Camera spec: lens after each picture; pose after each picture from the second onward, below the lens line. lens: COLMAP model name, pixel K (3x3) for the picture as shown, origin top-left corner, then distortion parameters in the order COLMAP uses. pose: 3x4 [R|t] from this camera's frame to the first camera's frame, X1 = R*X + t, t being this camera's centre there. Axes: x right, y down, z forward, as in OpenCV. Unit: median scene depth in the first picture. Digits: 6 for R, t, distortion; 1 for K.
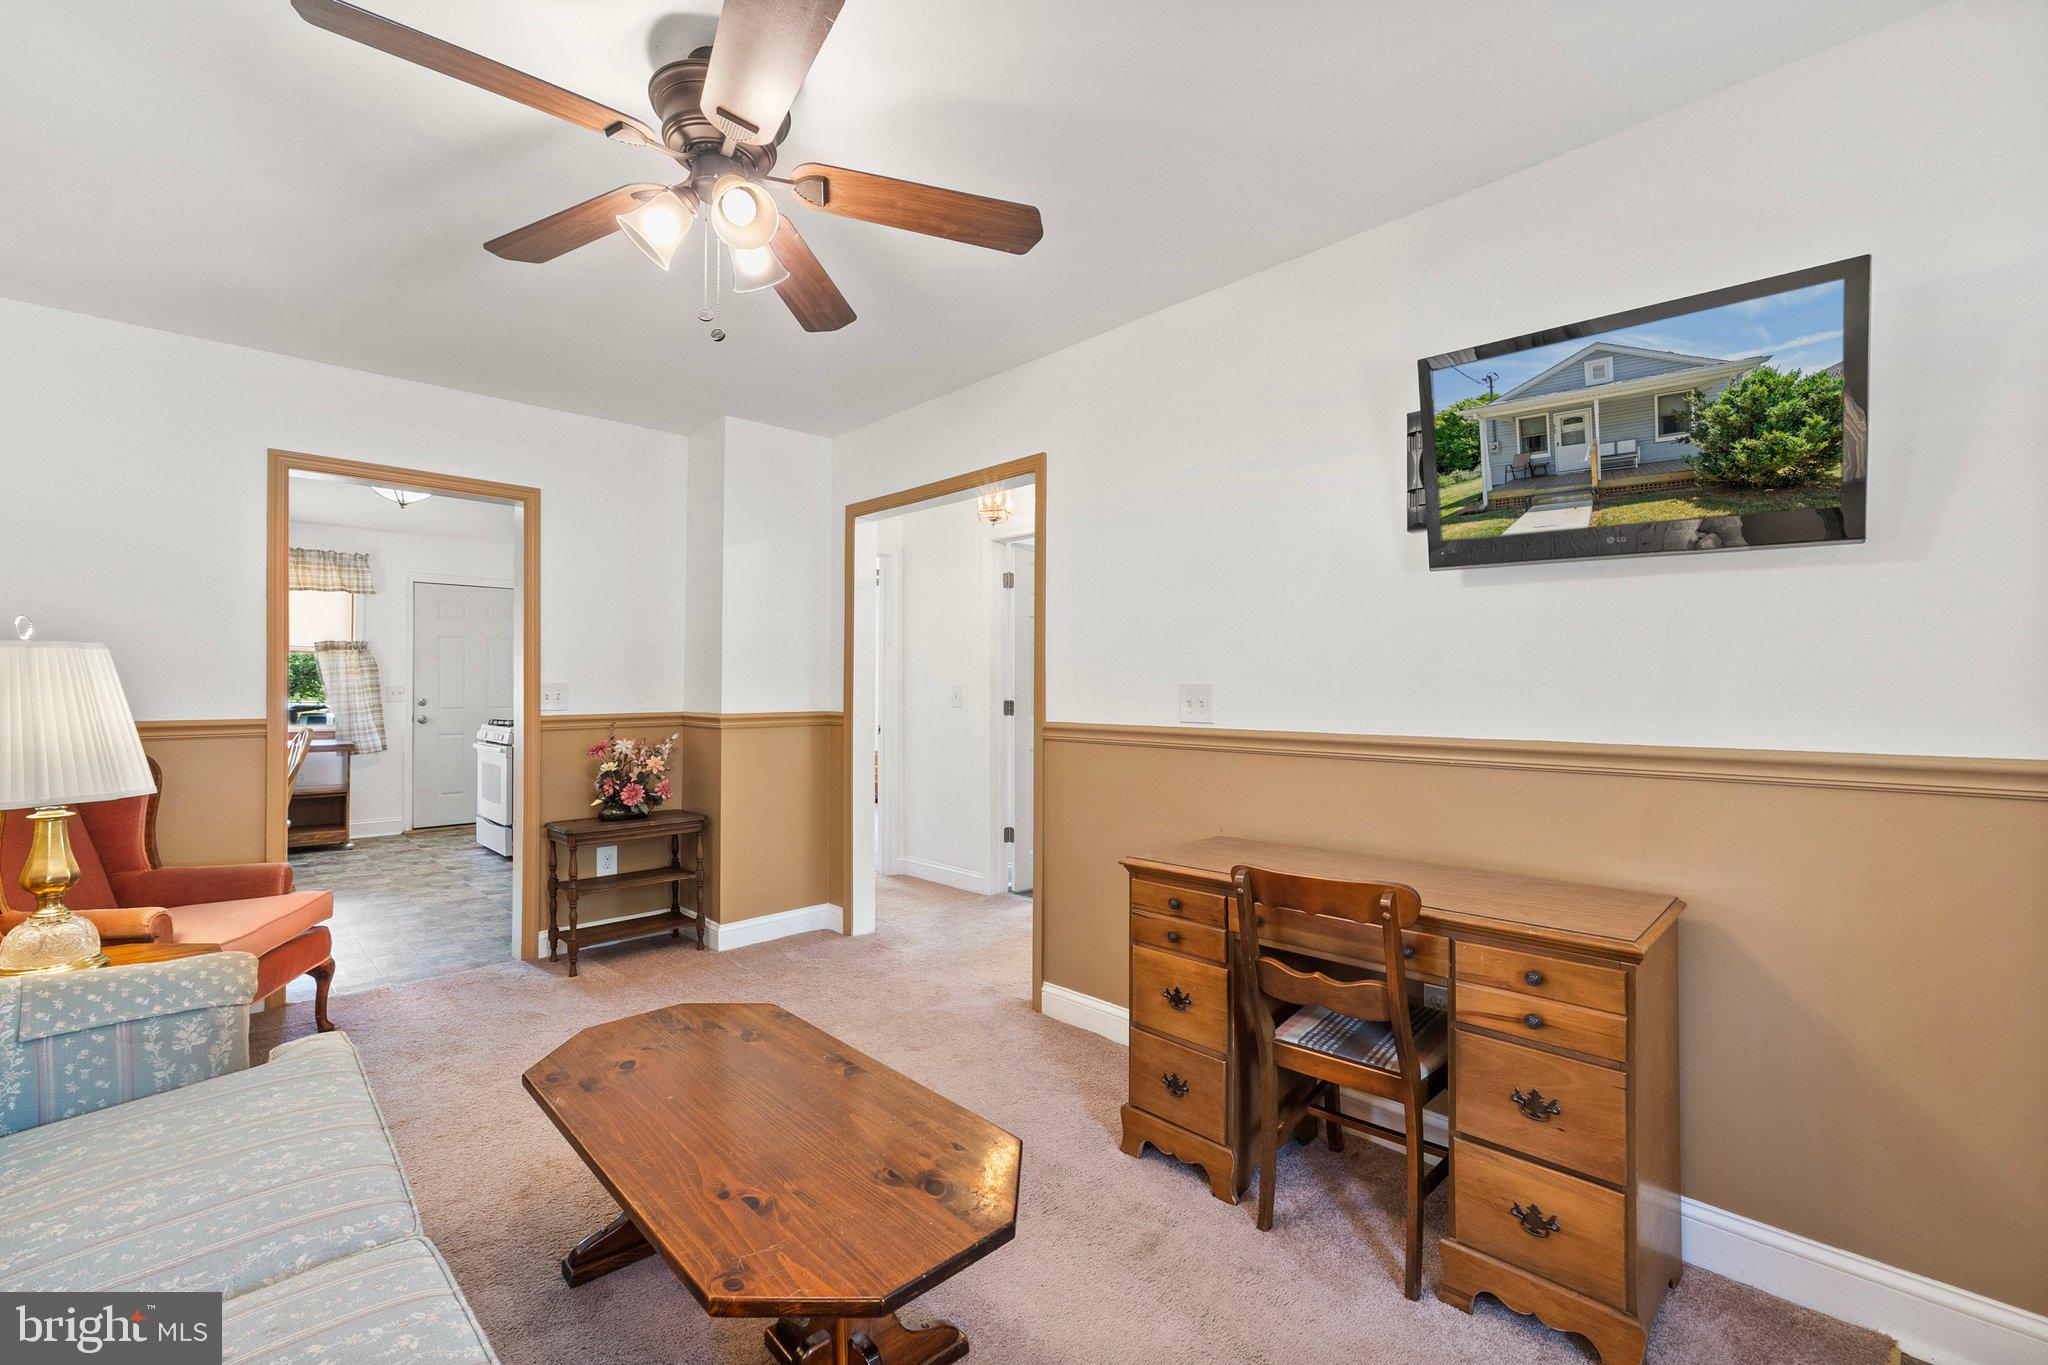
lens RADIAL K [[885.6, 0, 1017.5], [0, 885.6, 662.9], [0, 0, 1]] dist [-0.002483, 0.000137]
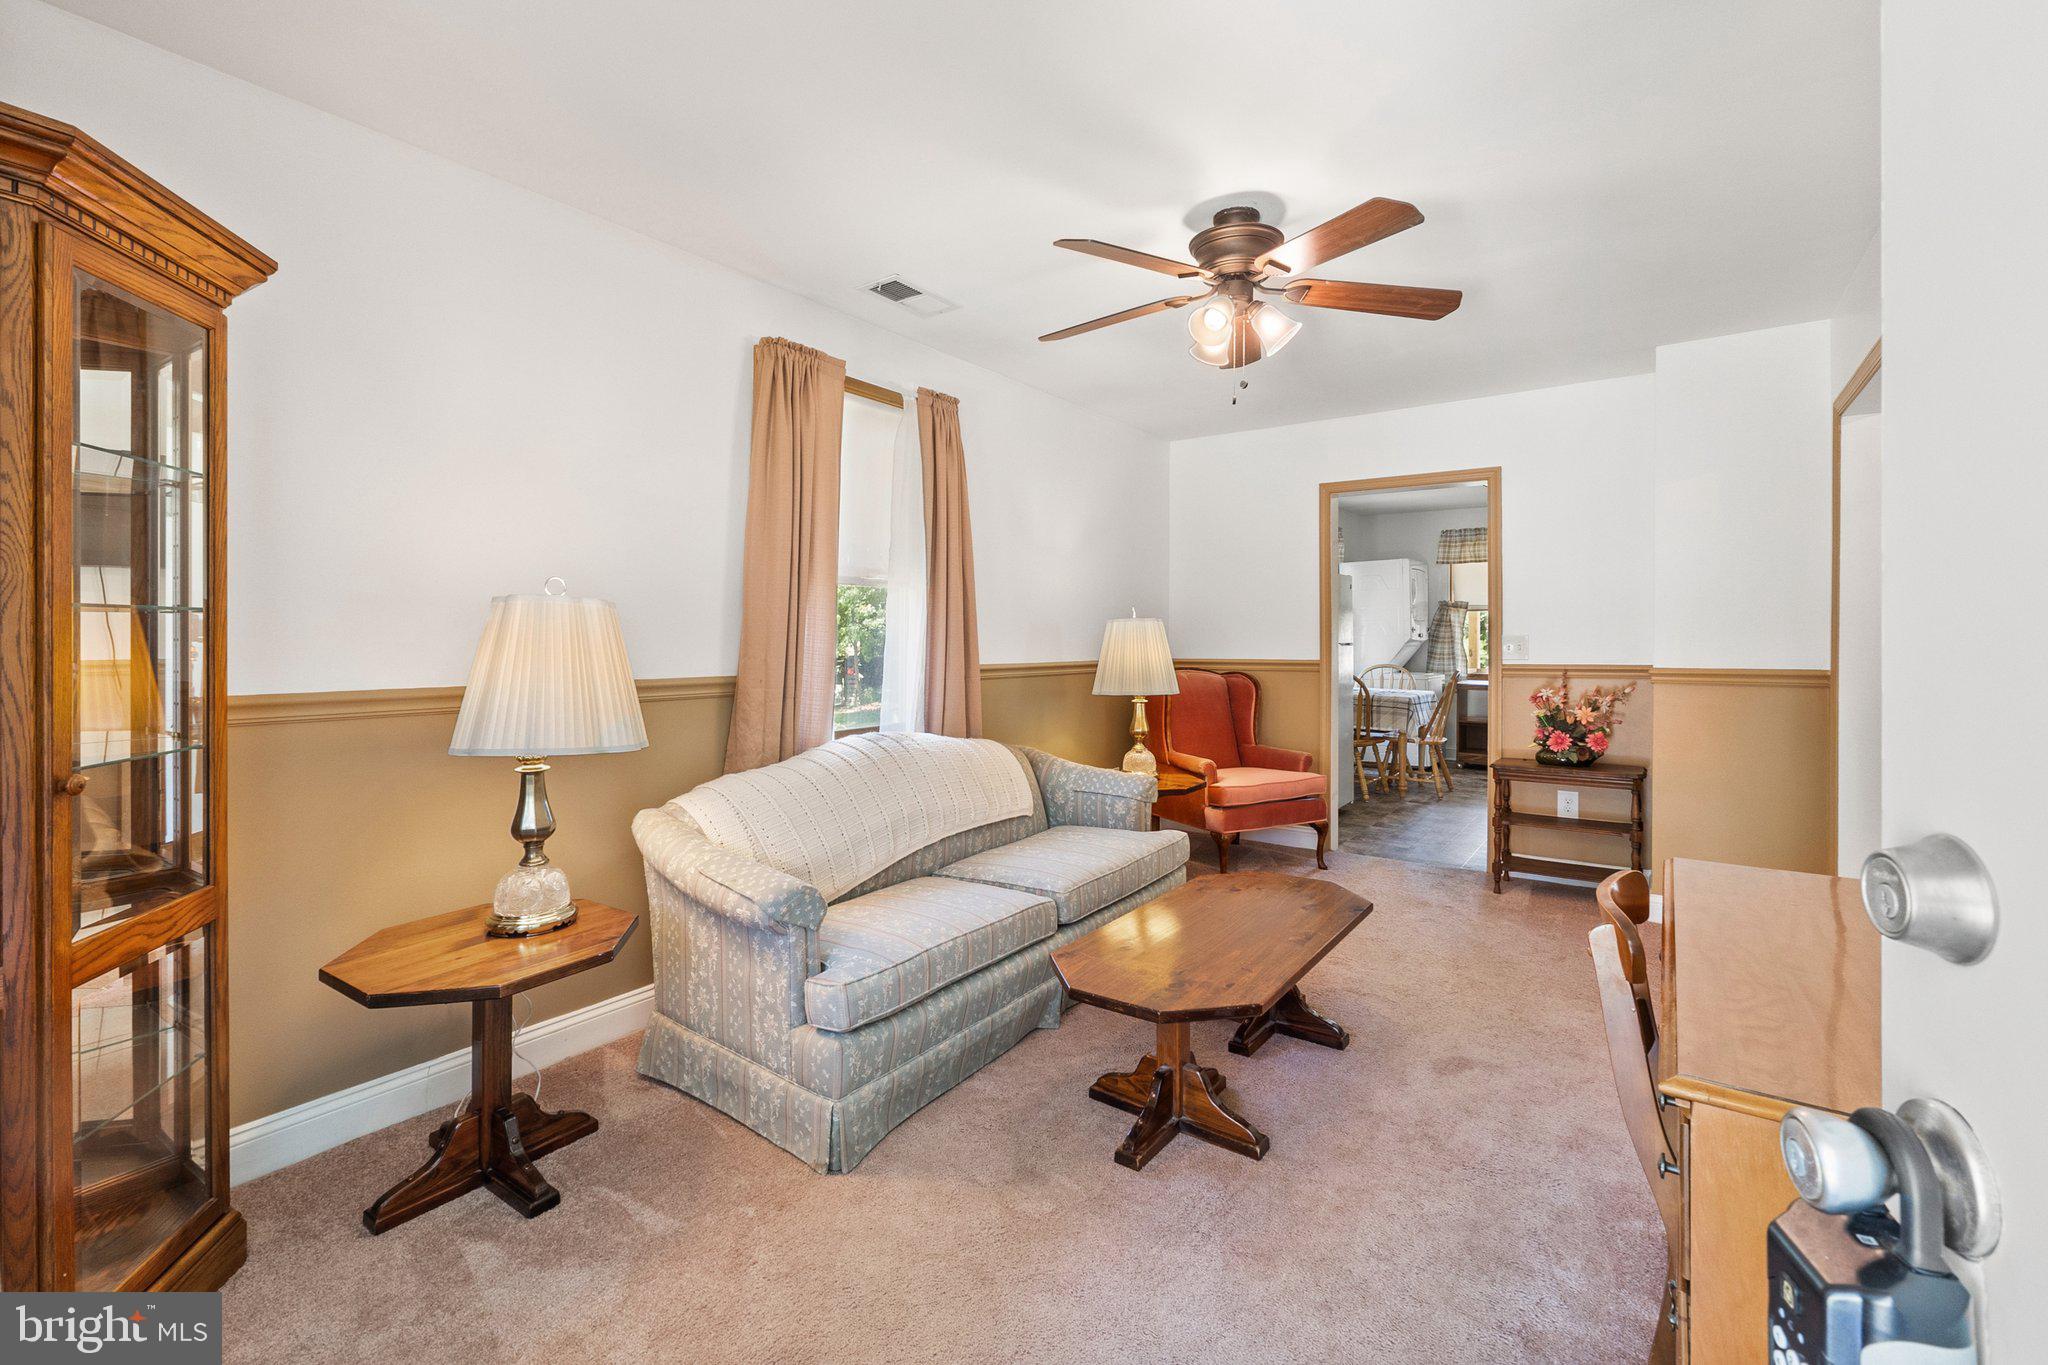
lens RADIAL K [[885.6, 0, 1017.5], [0, 885.6, 662.9], [0, 0, 1]] dist [-0.002483, 0.000137]
pose [[0.167736, 0.029433, -0.985392, 0.900071], [0.027272, 0.999033, 0.034483, 0.002265], [0.985455, -0.032657, 0.166771, 0.358745]]
